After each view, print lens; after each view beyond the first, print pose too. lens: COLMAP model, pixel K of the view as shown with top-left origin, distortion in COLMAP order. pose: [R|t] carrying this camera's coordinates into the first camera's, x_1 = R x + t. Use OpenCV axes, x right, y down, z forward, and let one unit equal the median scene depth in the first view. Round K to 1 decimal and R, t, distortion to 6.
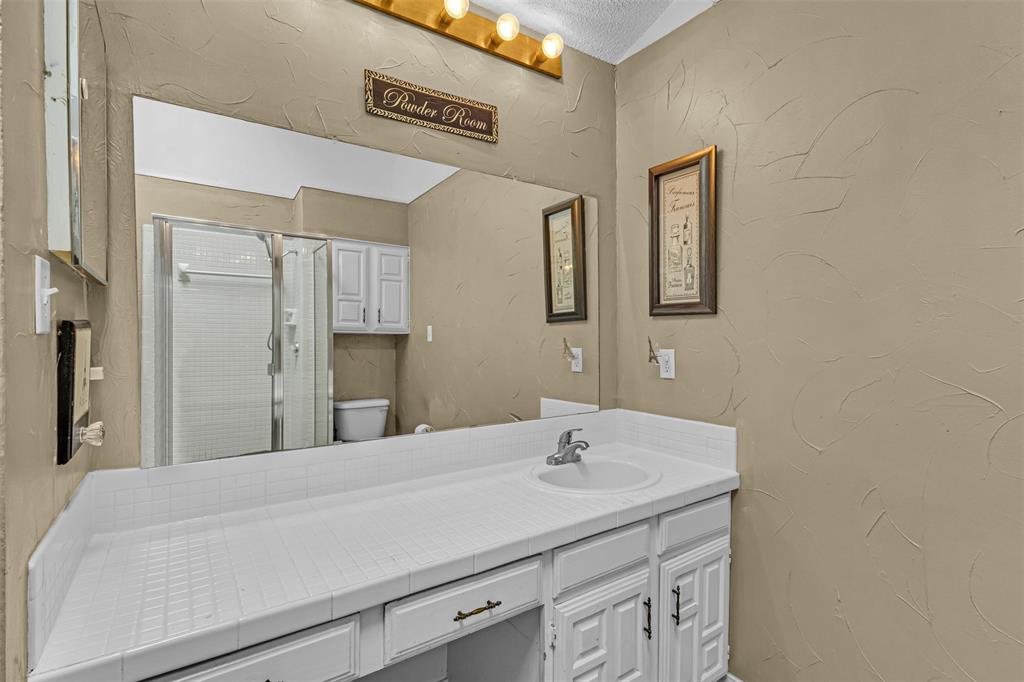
lens RADIAL K [[481.7, 0, 509.8], [0, 481.7, 342.6], [0, 0, 1]] dist [0.002867, -0.001338]
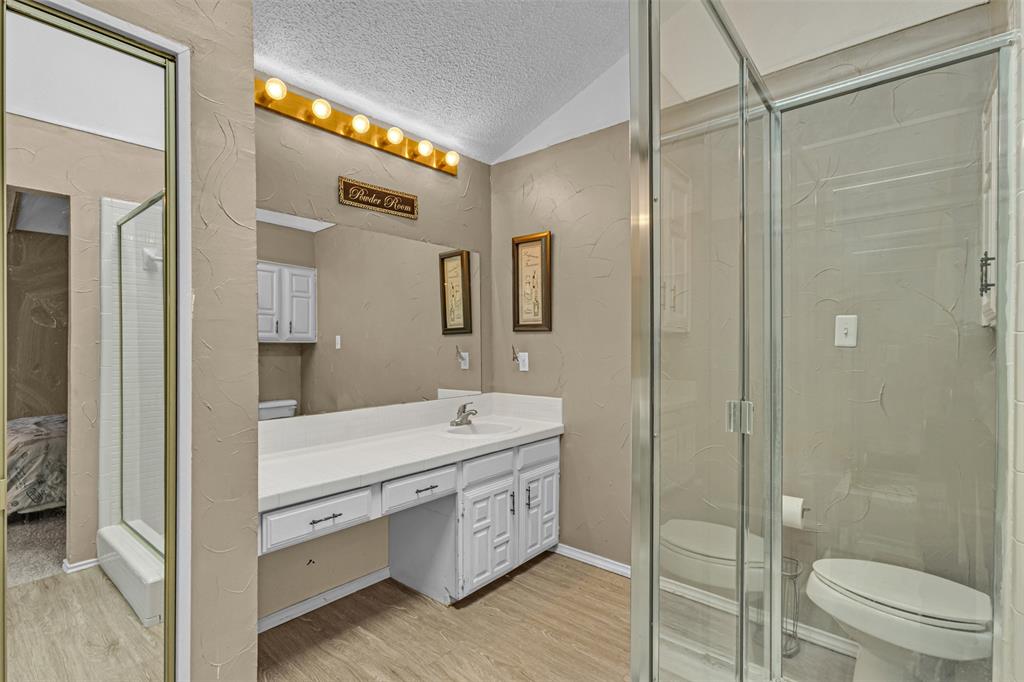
lens RADIAL K [[481.7, 0, 510.7], [0, 481.7, 345.2], [0, 0, 1]] dist [0.002867, -0.001338]
pose [[0.962506, -0.003091, 0.271242, -0.158635], [0.006175, 0.999926, -0.010520, 0.006736], [-0.271189, 0.011801, 0.962454, -0.562602]]
